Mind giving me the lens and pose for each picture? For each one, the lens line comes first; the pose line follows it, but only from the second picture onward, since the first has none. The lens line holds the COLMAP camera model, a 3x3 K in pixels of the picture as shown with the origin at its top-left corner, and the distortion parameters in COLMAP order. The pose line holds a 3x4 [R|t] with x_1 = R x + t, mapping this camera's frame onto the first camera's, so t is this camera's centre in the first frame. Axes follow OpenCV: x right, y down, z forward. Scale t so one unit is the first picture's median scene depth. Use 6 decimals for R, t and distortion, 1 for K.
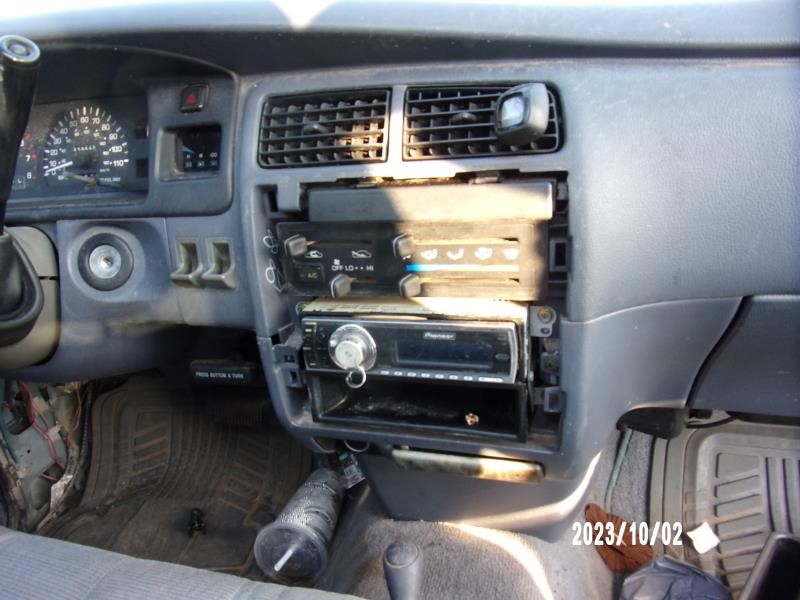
lens RADIAL K [[599.3, 0, 399.5], [0, 599.3, 305.3], [0, 0, 1]] dist [0.000484, 0.004724]
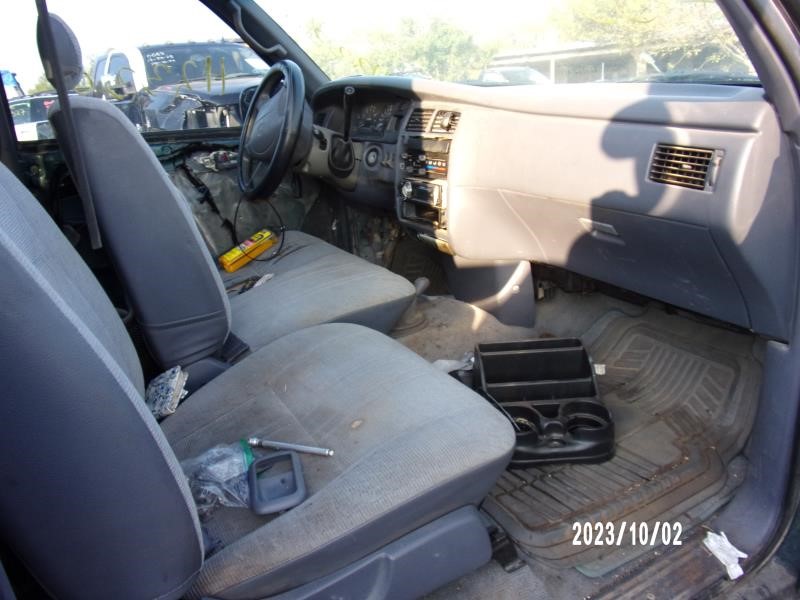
lens RADIAL K [[573.4, 0, 400.0], [0, 573.4, 300.0], [0, 0, 1]] dist [-0.002991, -0.000041]
pose [[0.742217, 0.297850, -0.600333, 1.744574], [-0.288182, 0.950604, 0.115342, 0.268761], [0.605033, 0.087397, 0.791389, -1.273950]]
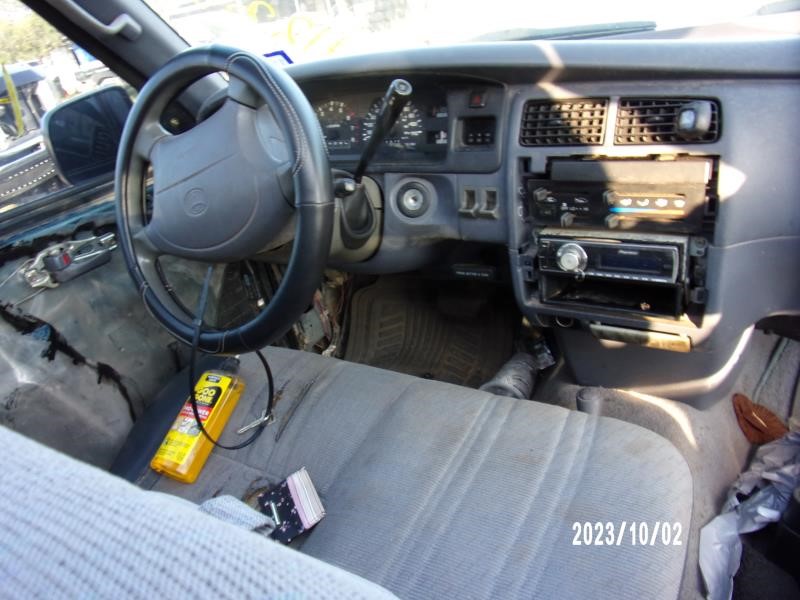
lens RADIAL K [[599.3, 0, 399.5], [0, 599.3, 305.3], [0, 0, 1]] dist [0.000484, 0.004724]
pose [[0.959936, 0.067146, -0.272056, -0.069696], [-0.031117, 0.990405, 0.134645, -0.006595], [0.278487, -0.120784, 0.952815, -0.672938]]
